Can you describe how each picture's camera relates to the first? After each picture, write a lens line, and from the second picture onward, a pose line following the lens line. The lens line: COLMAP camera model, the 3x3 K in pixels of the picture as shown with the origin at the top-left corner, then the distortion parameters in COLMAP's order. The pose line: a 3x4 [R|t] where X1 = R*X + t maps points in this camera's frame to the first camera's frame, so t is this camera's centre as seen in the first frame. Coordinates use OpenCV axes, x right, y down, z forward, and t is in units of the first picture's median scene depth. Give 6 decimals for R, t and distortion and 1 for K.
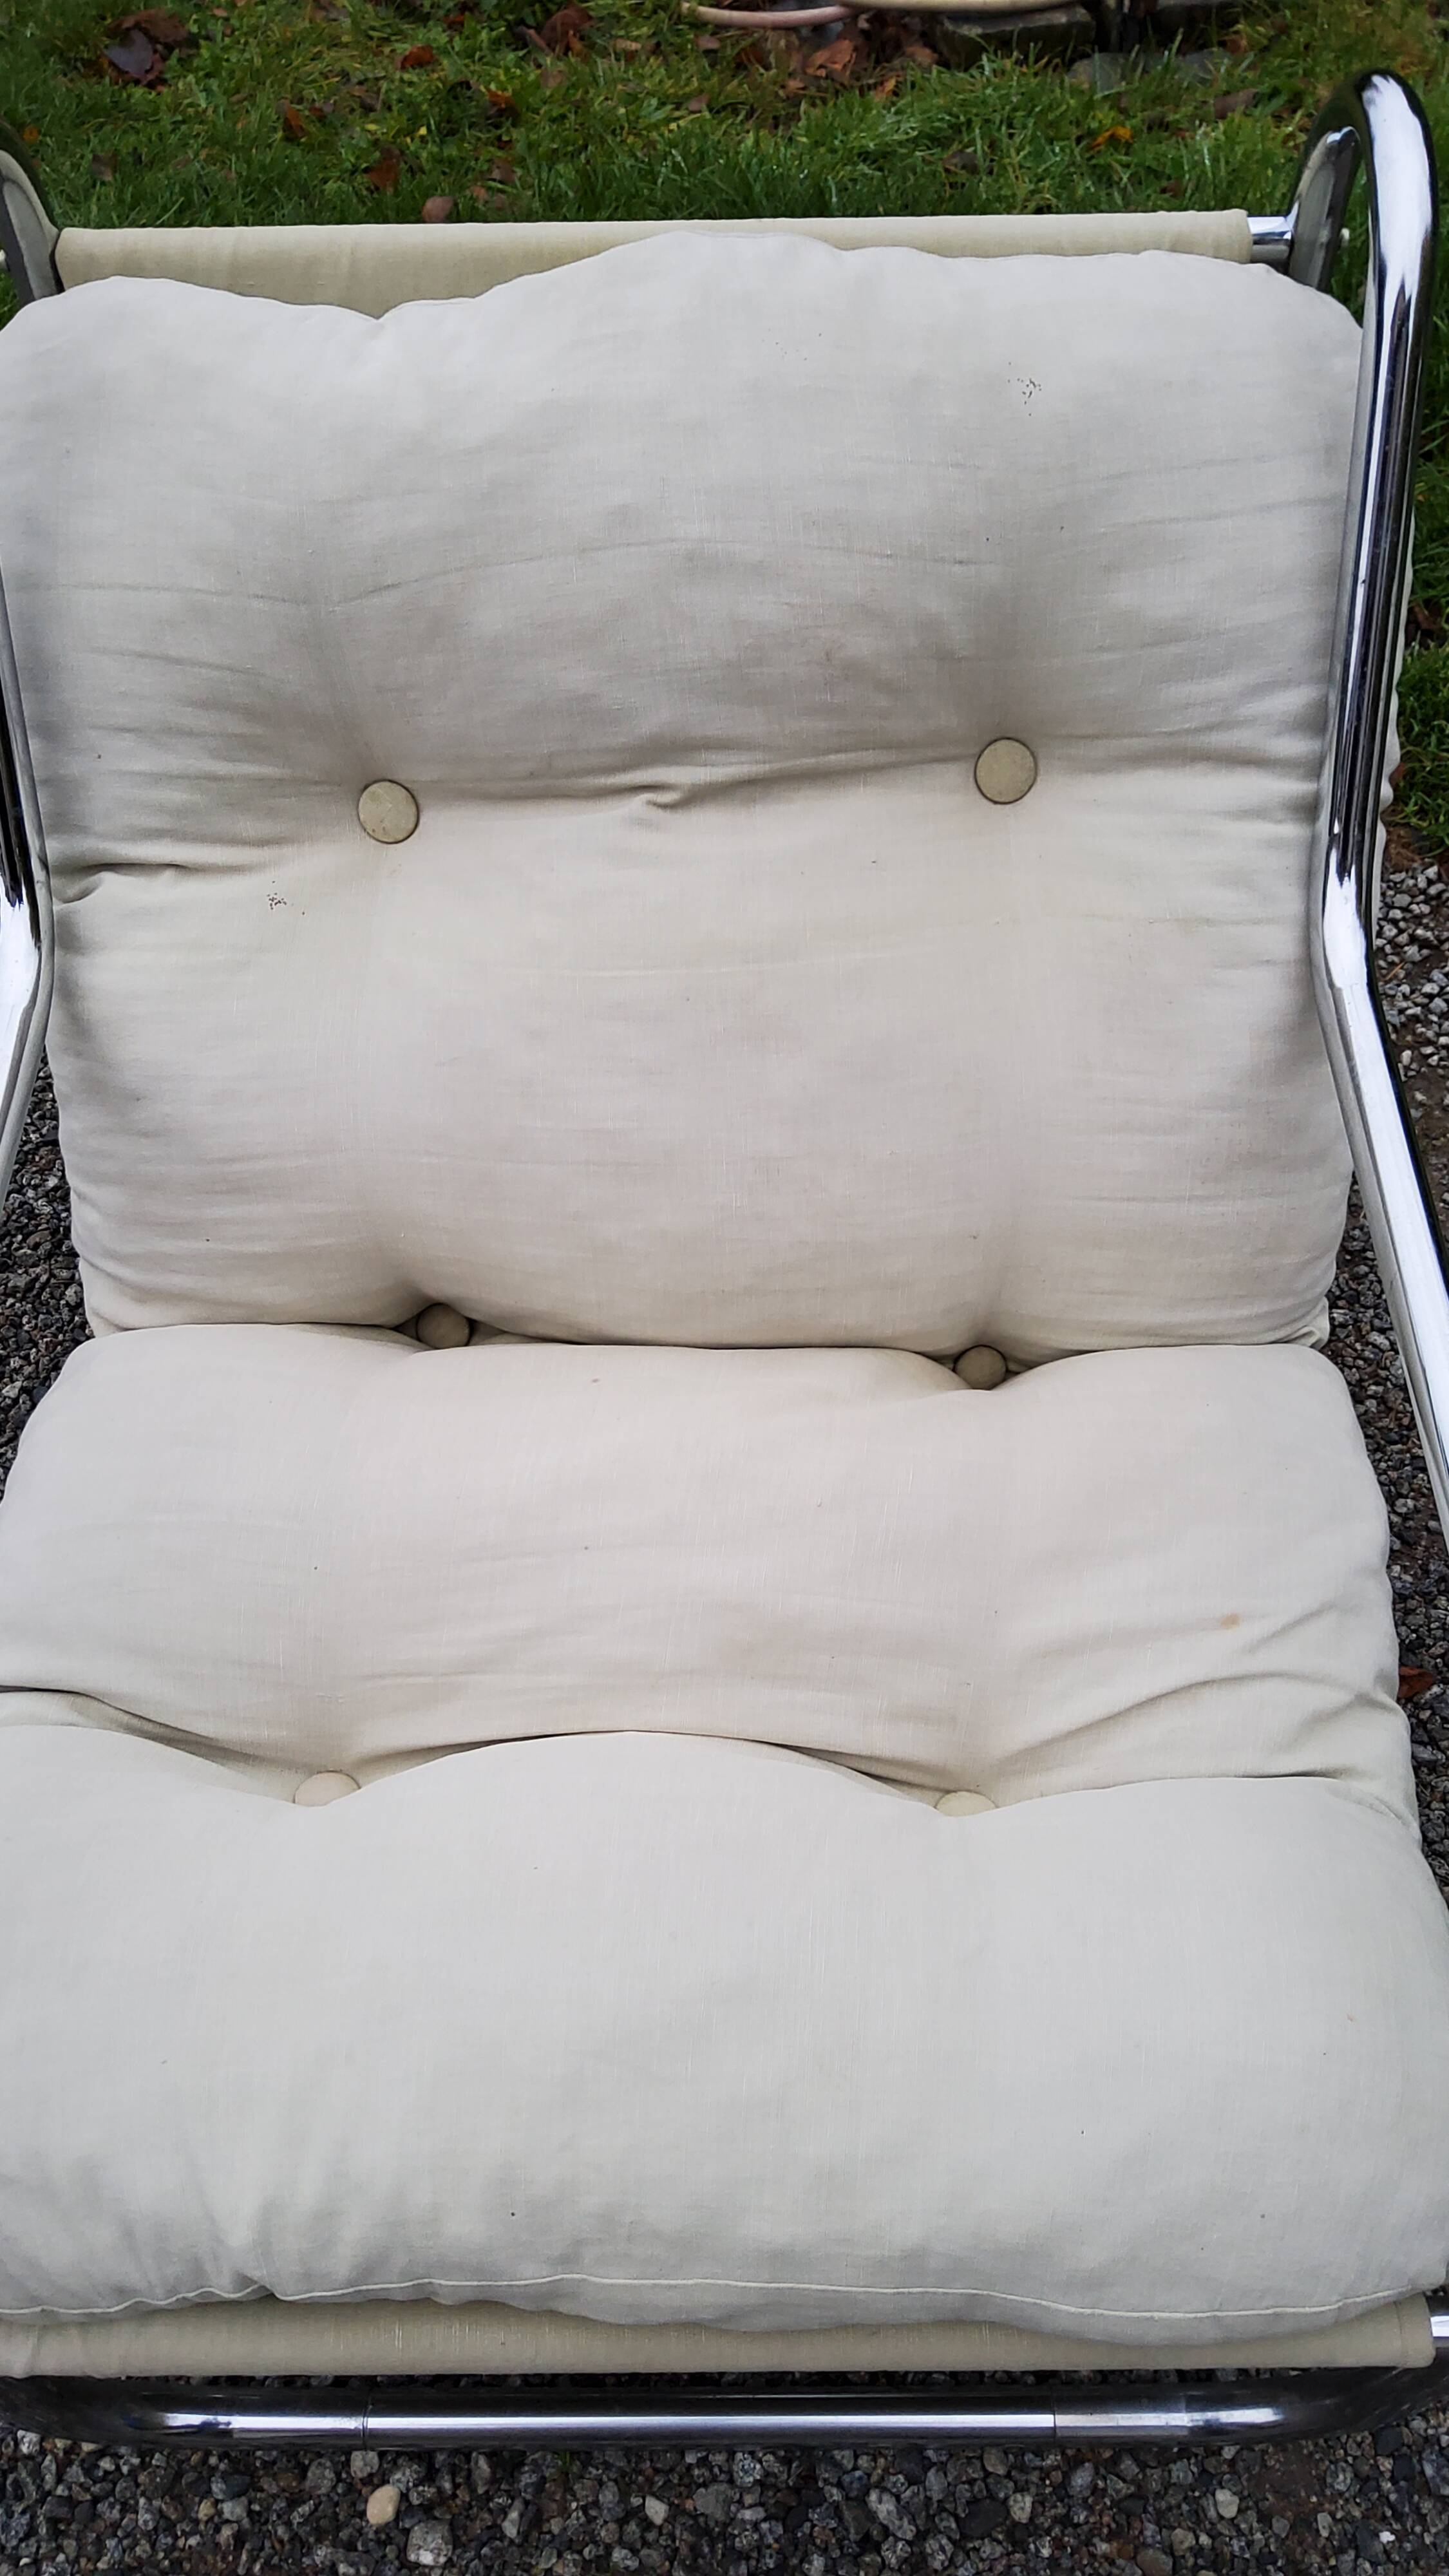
lens RADIAL K [[2047.0, 0, 730.7], [0, 2047.0, 1275.7], [0, 0, 1]] dist [0.075198, -0.128877]
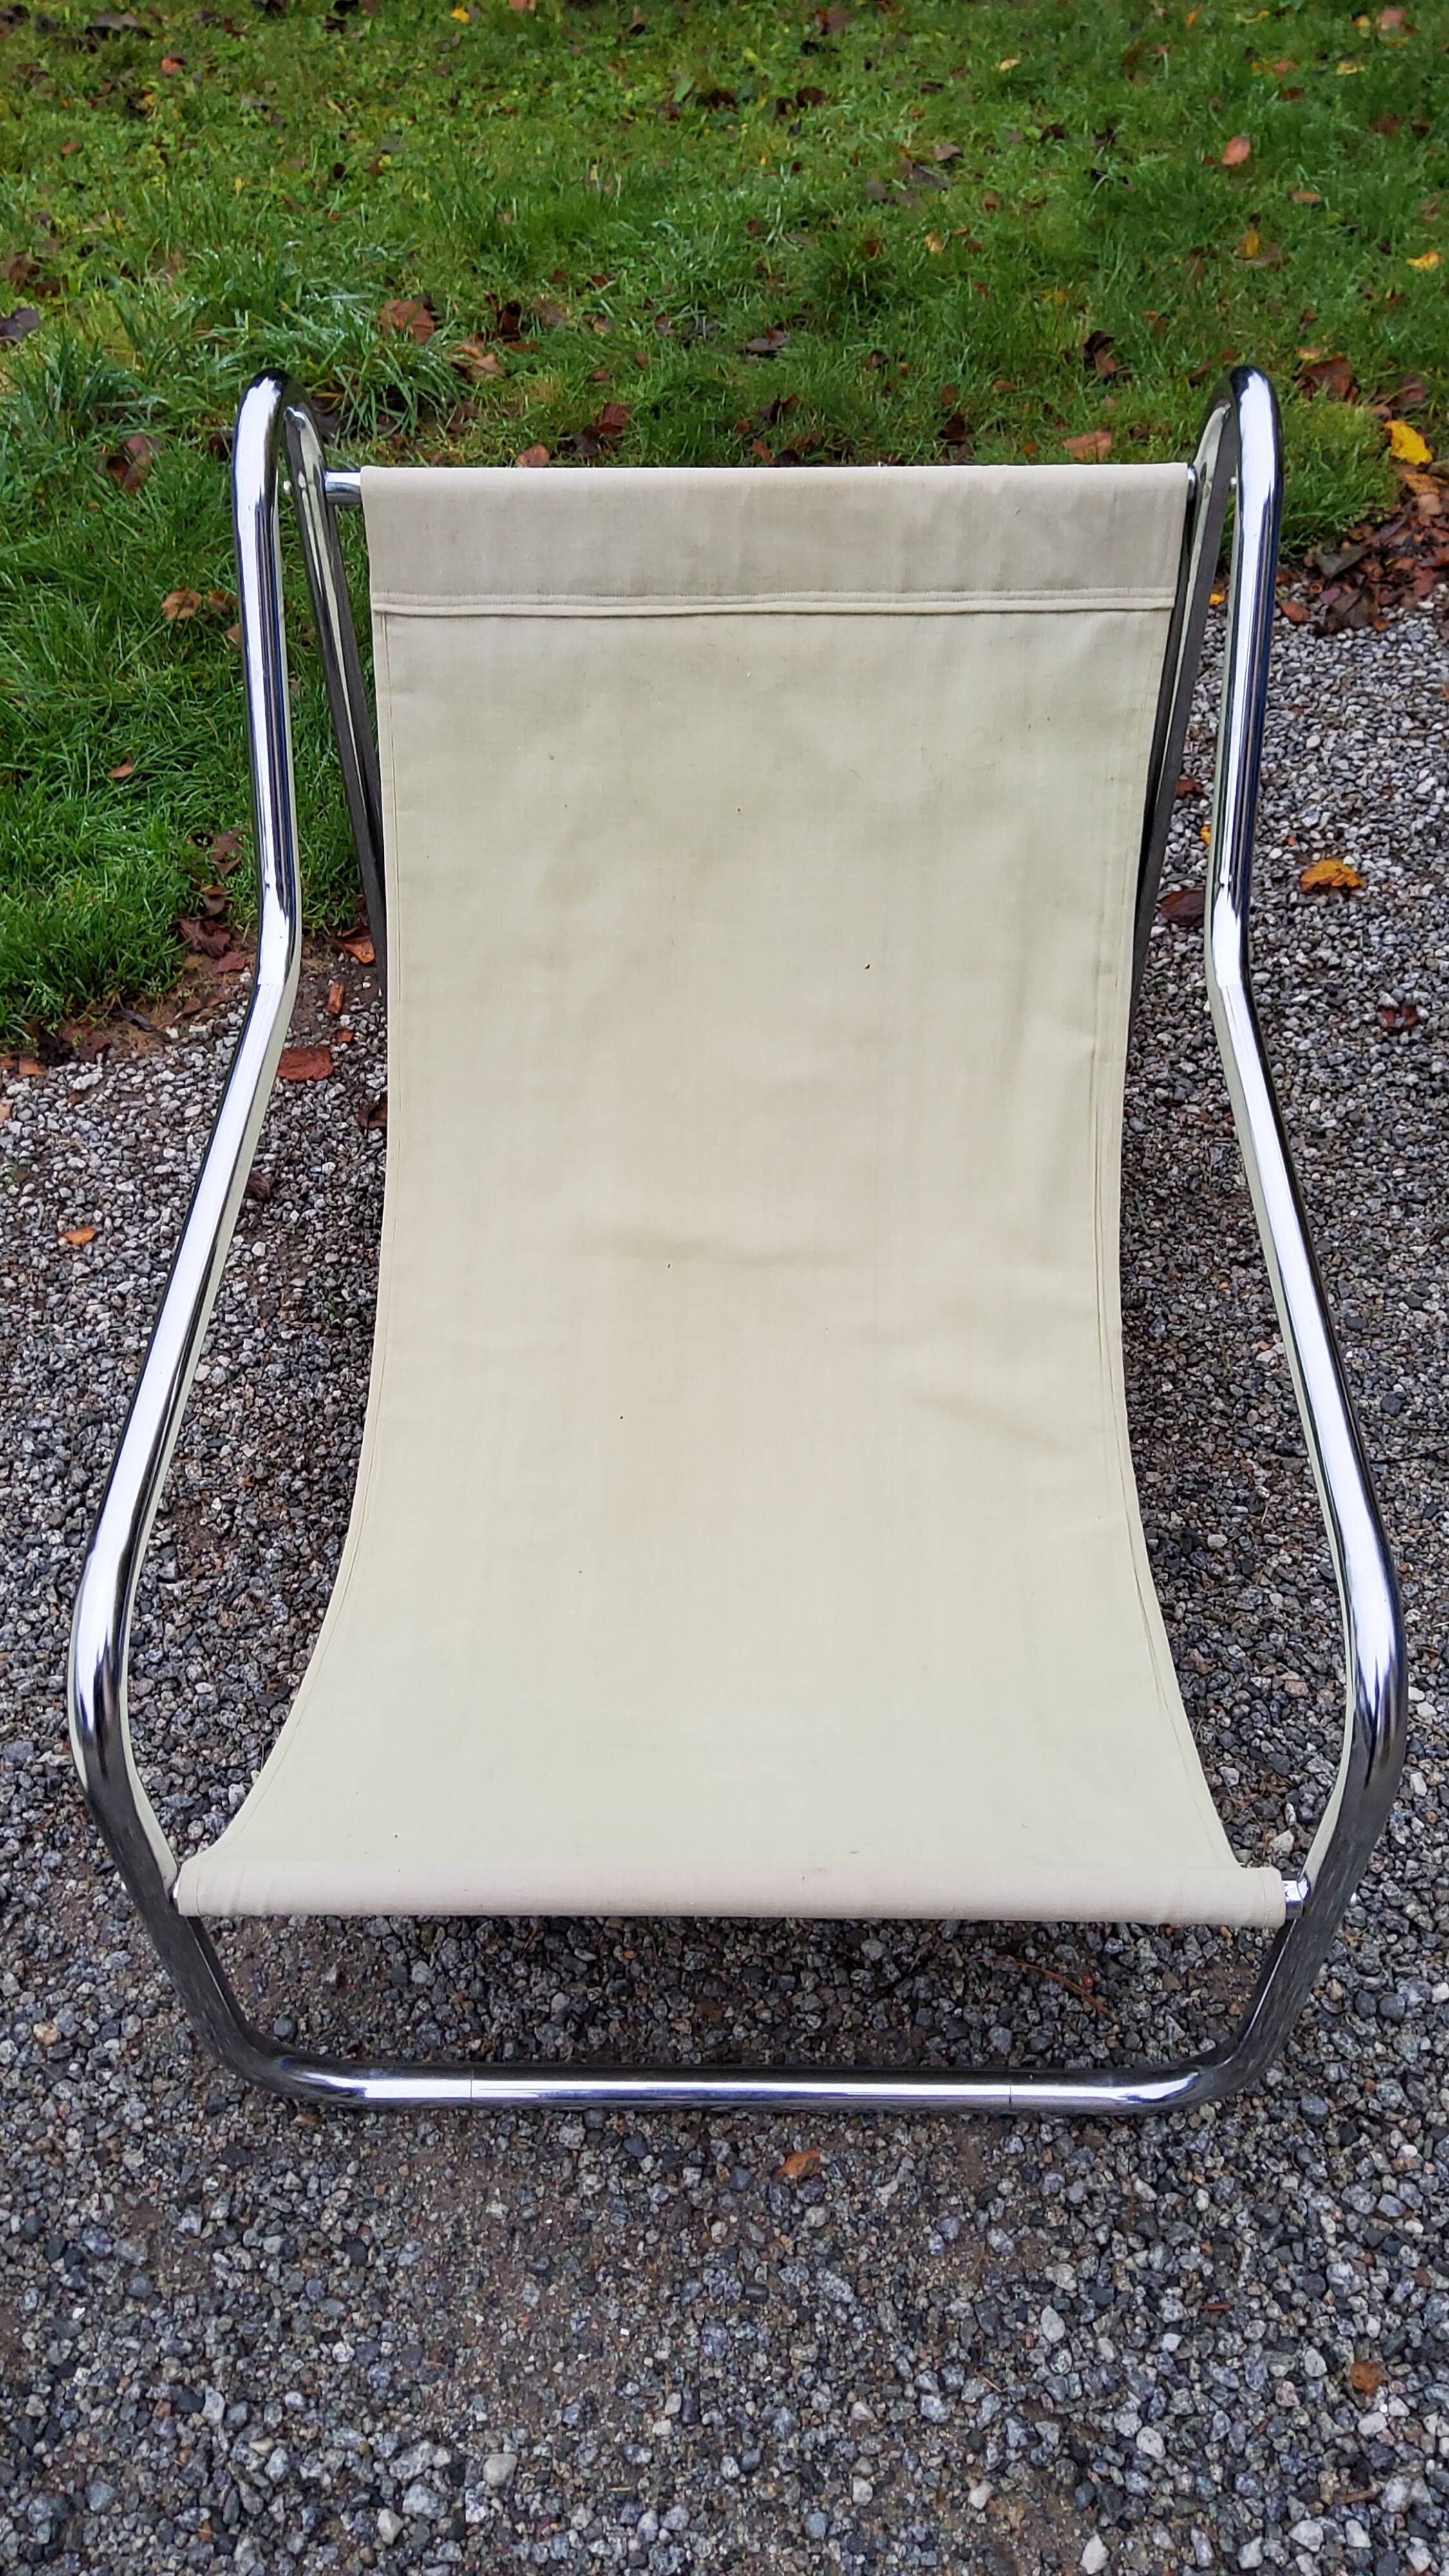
lens RADIAL K [[2047.0, 0, 726.4], [0, 2047.0, 1281.8], [0, 0, 1]] dist [0.075198, -0.128877]
pose [[0.748480, -0.478965, 0.458662, 0.335621], [0.533684, 0.845597, 0.012121, 0.286855], [-0.393648, 0.235708, 0.888528, -0.373691]]
